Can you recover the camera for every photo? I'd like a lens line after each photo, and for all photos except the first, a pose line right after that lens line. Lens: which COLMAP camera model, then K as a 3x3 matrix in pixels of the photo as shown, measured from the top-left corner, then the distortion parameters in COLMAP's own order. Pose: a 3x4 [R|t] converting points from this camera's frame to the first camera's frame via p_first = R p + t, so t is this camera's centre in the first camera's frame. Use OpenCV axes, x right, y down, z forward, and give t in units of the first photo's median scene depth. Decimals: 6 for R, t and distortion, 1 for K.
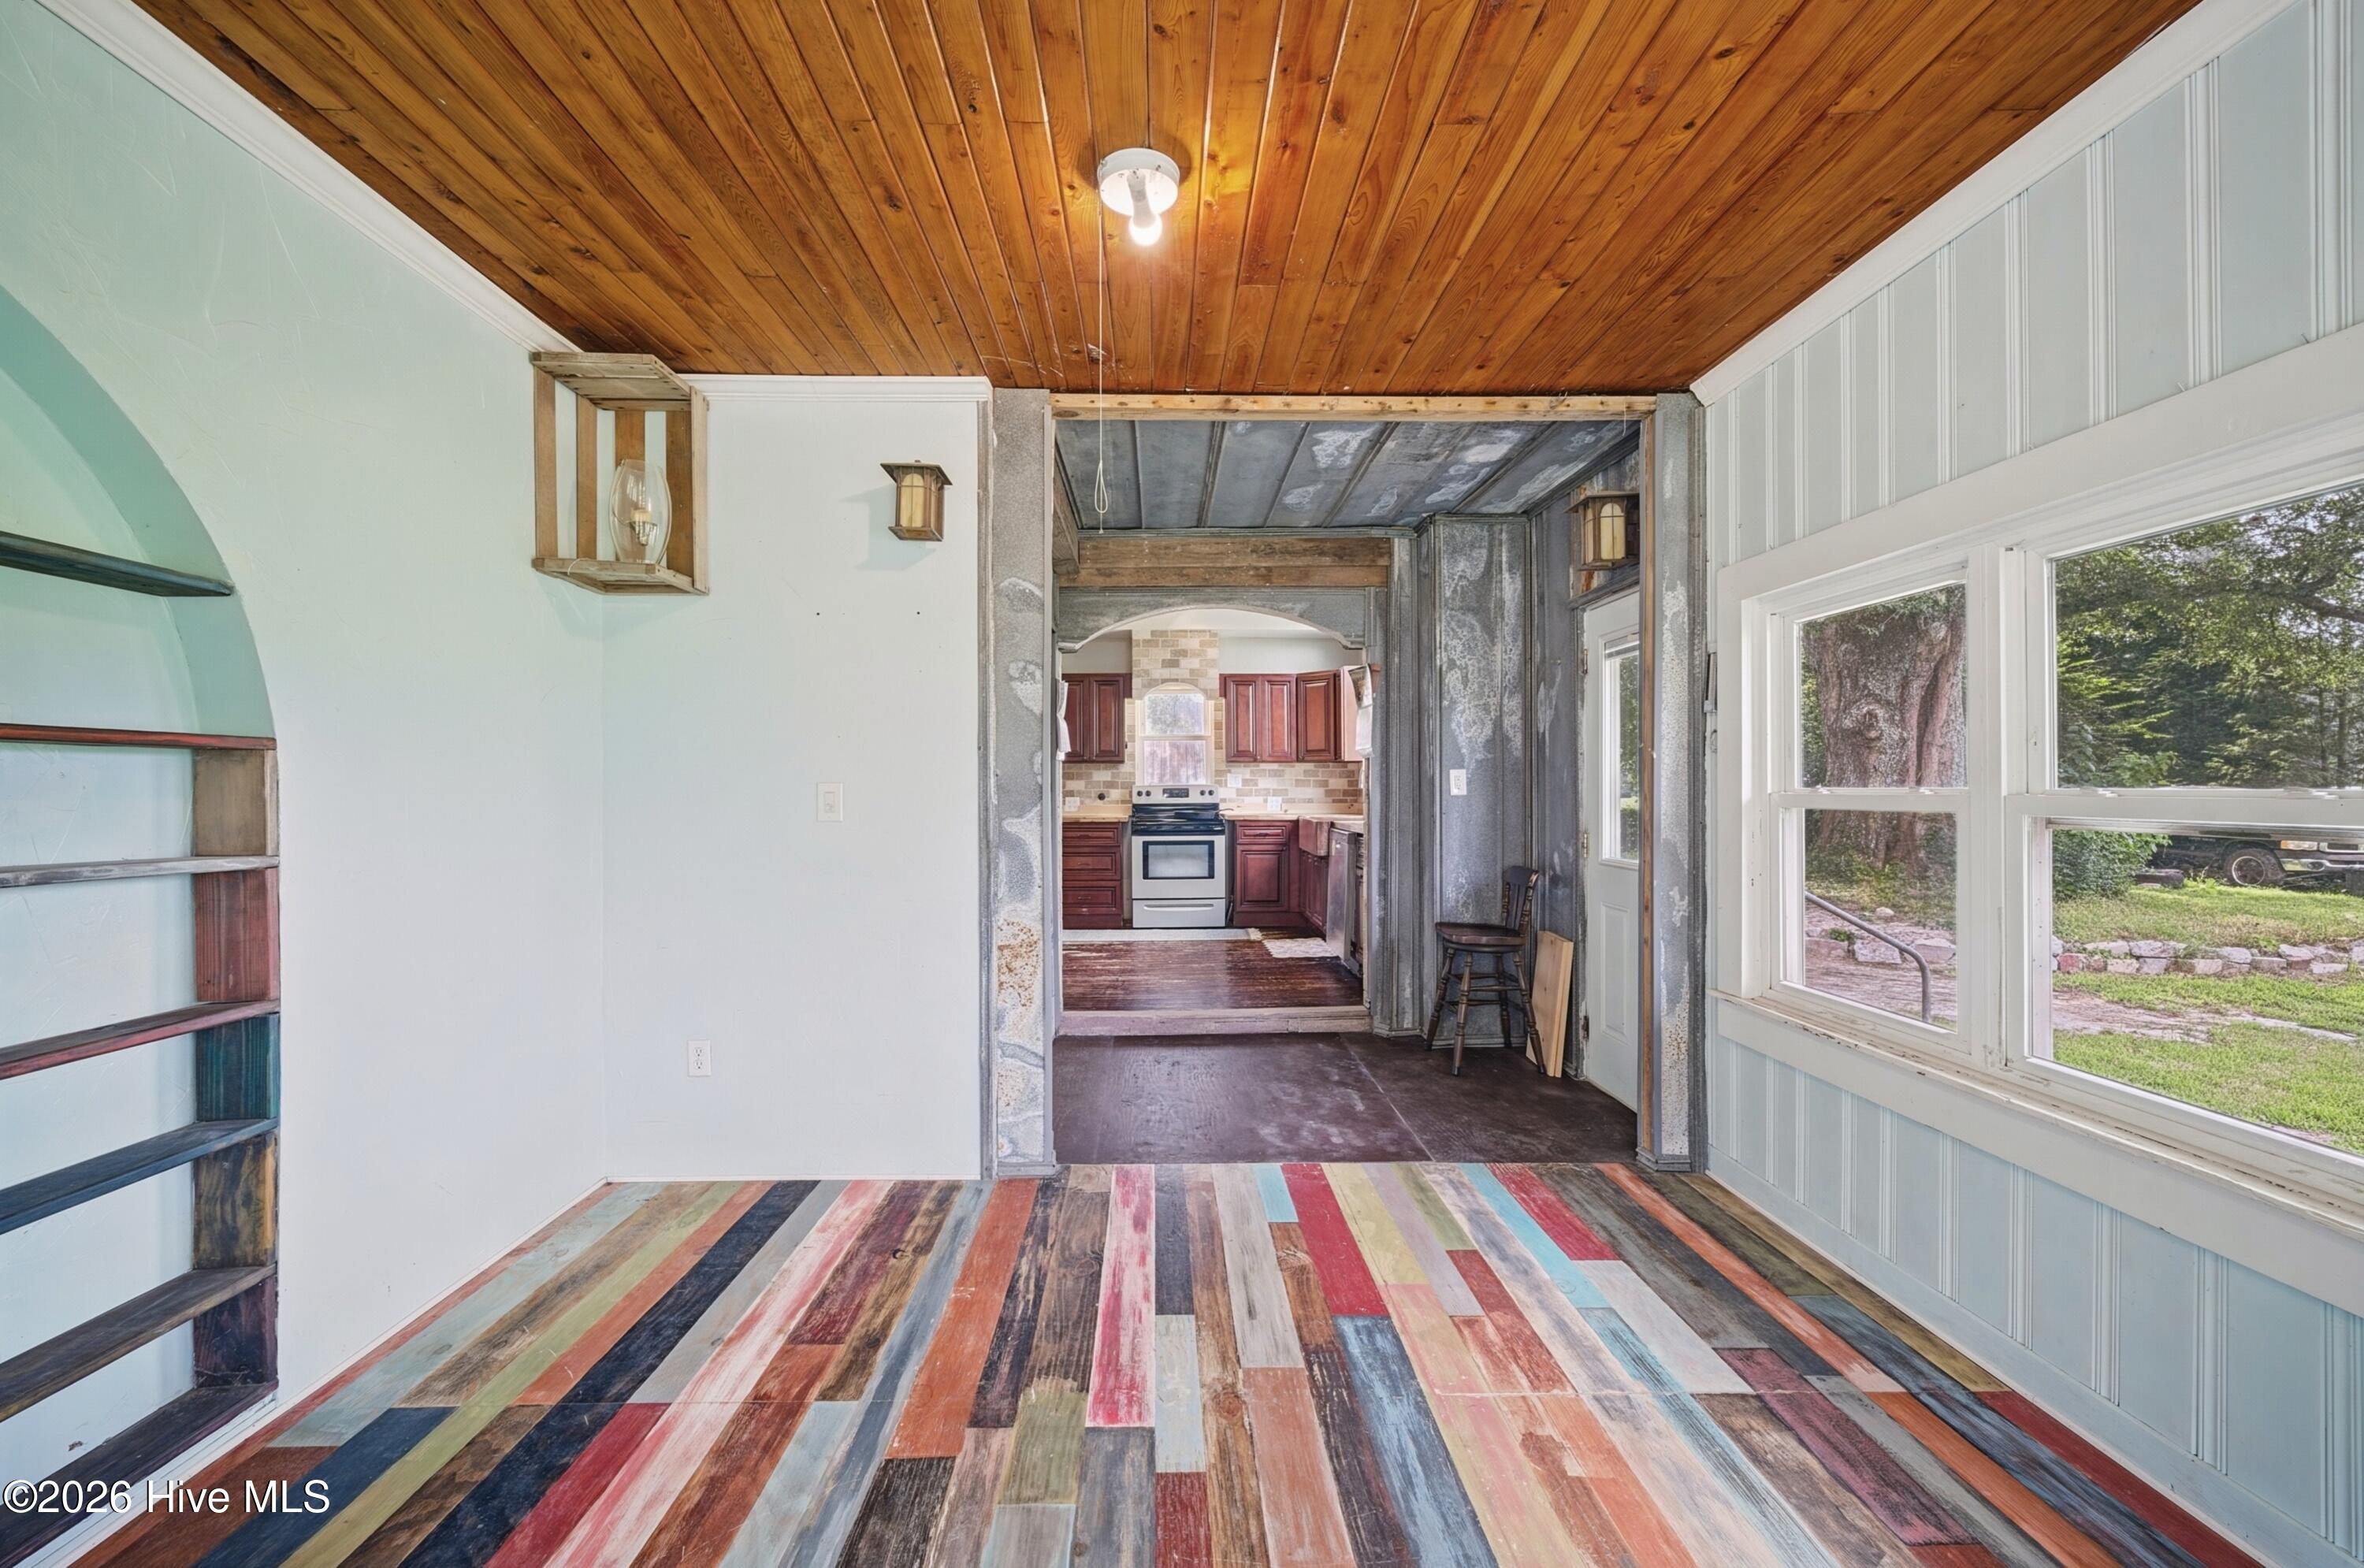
lens RADIAL K [[942.1, 0, 1187.0], [0, 942.1, 787.4], [0, 0, 1]] dist [-0.000545, 0.000018]
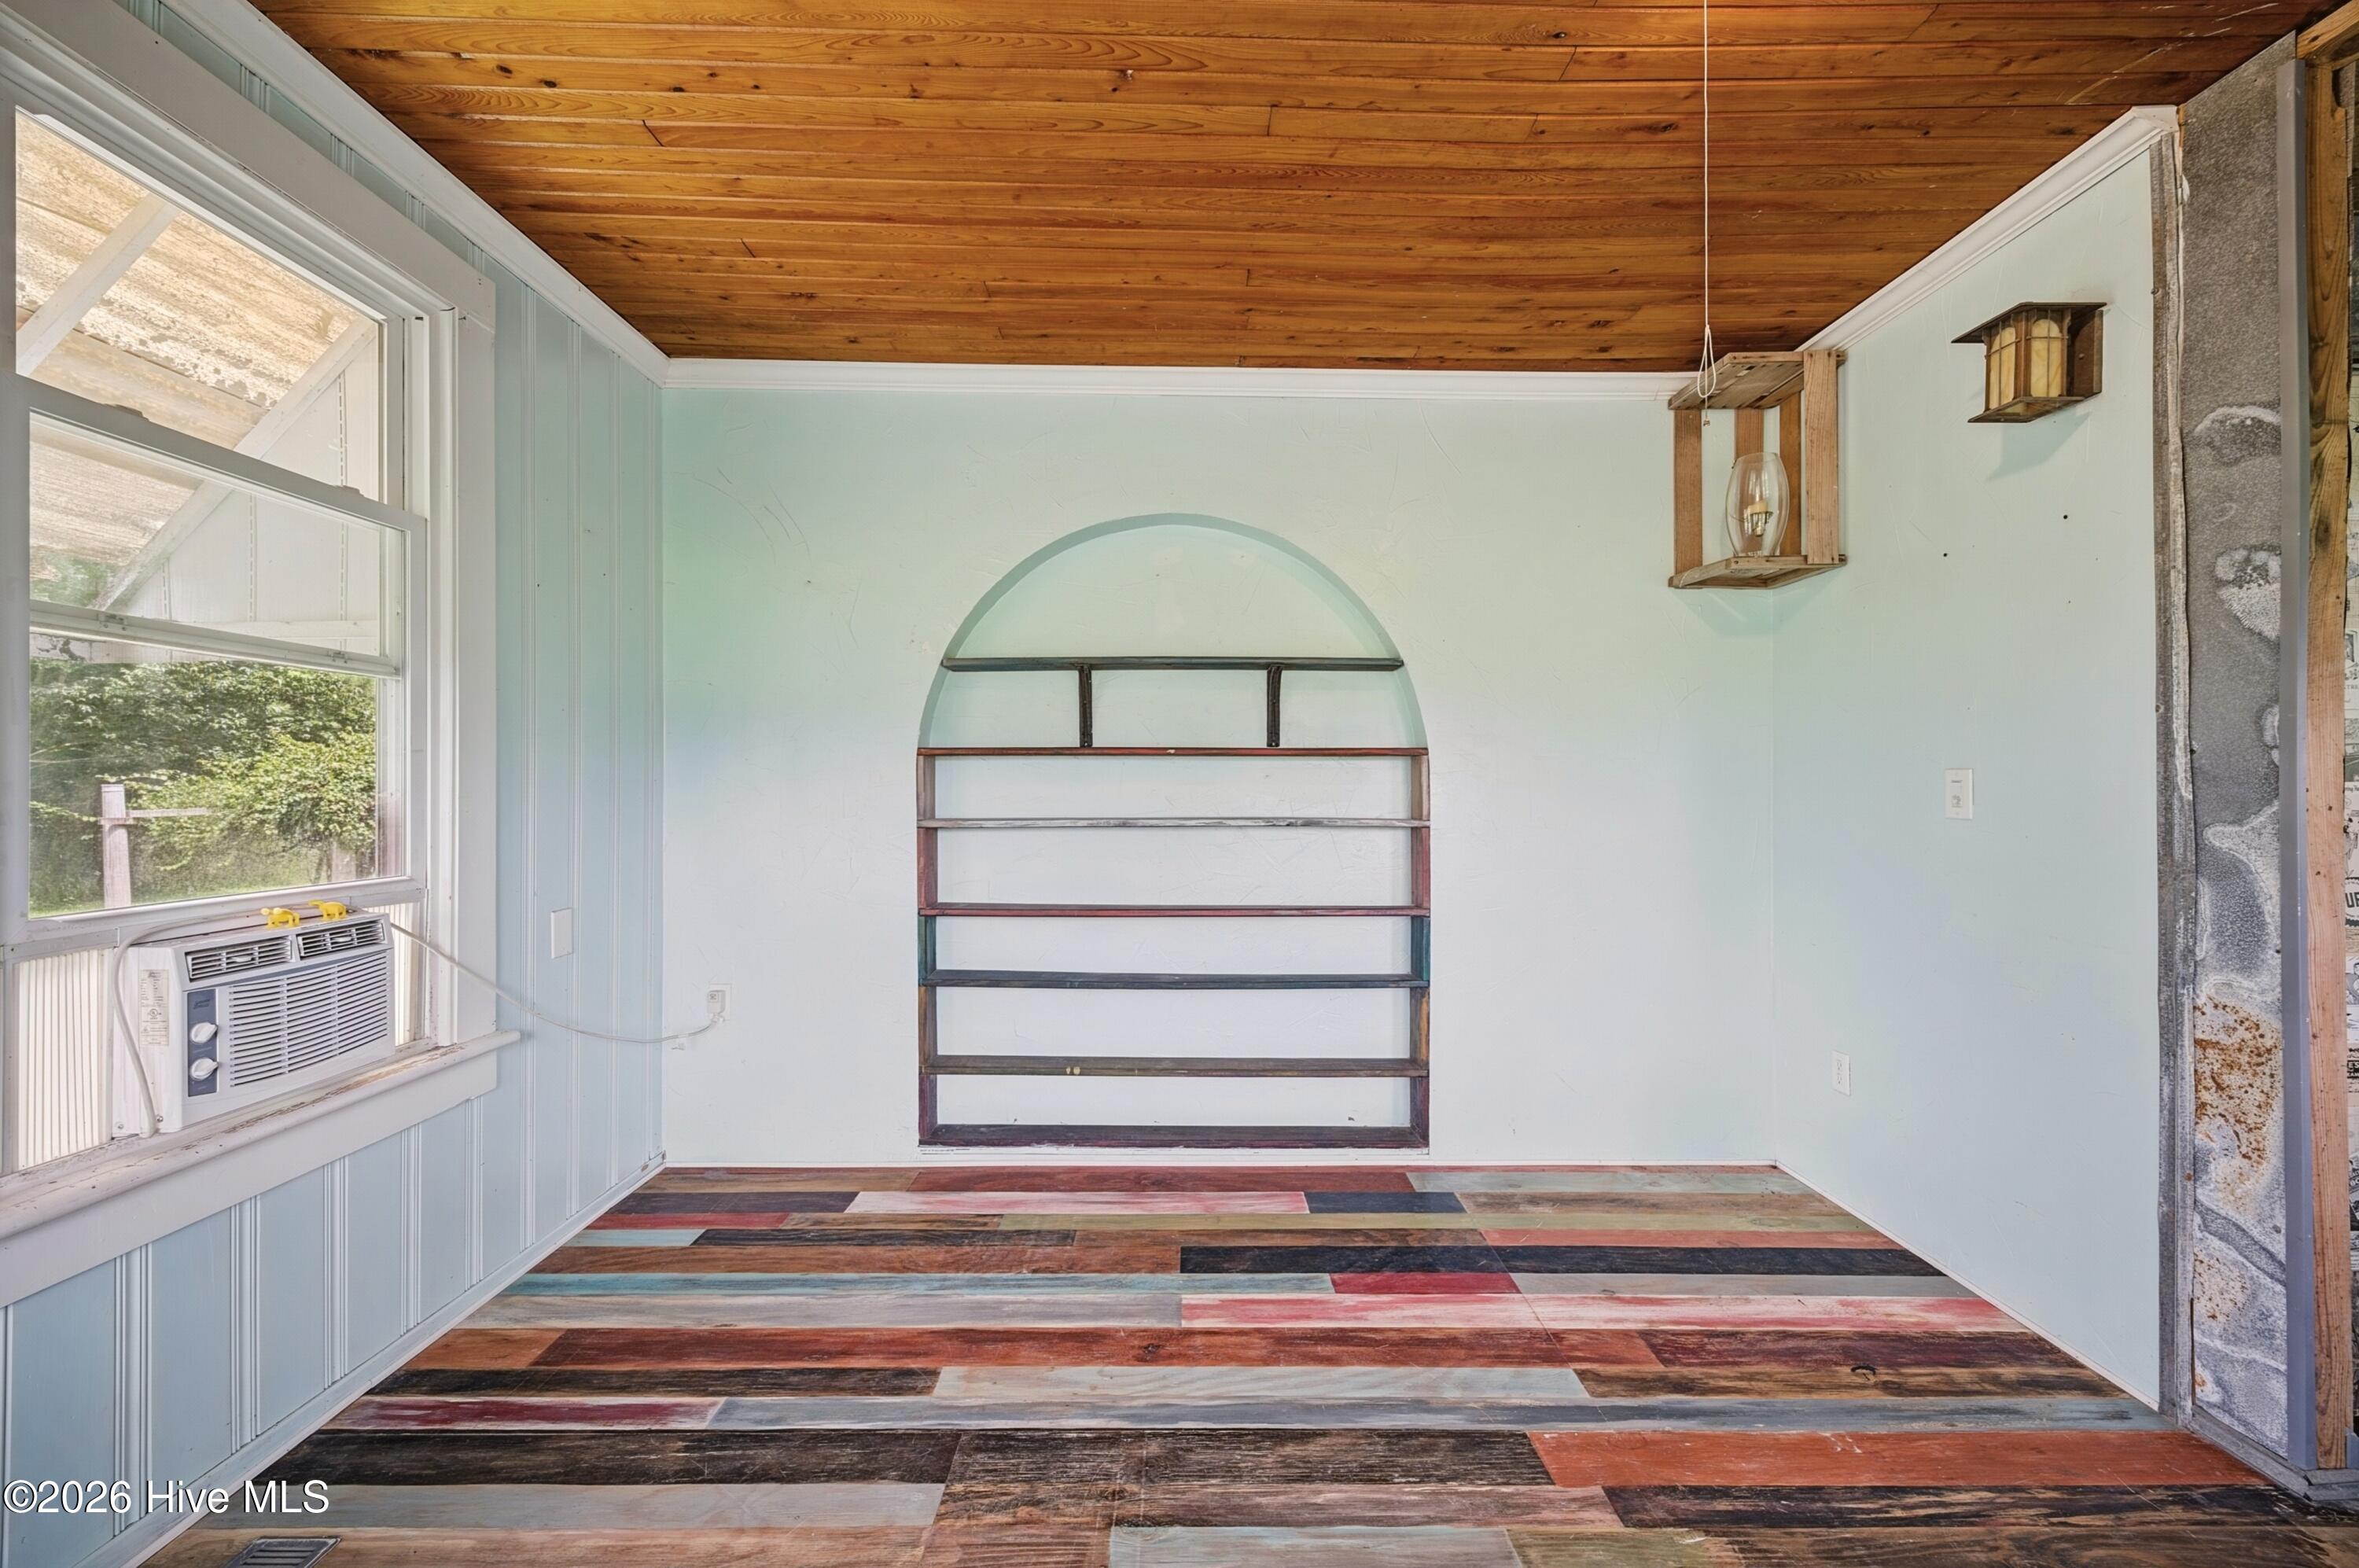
lens RADIAL K [[938.0, 0, 1182.2], [0, 938.0, 781.7], [0, 0, 1]] dist [-0.001757, -0.000263]
pose [[-0.032686, -0.004659, -0.999455, 0.532313], [0.001899, 0.999987, -0.004724, 0.010506], [0.999464, -0.002053, -0.032676, 0.500207]]
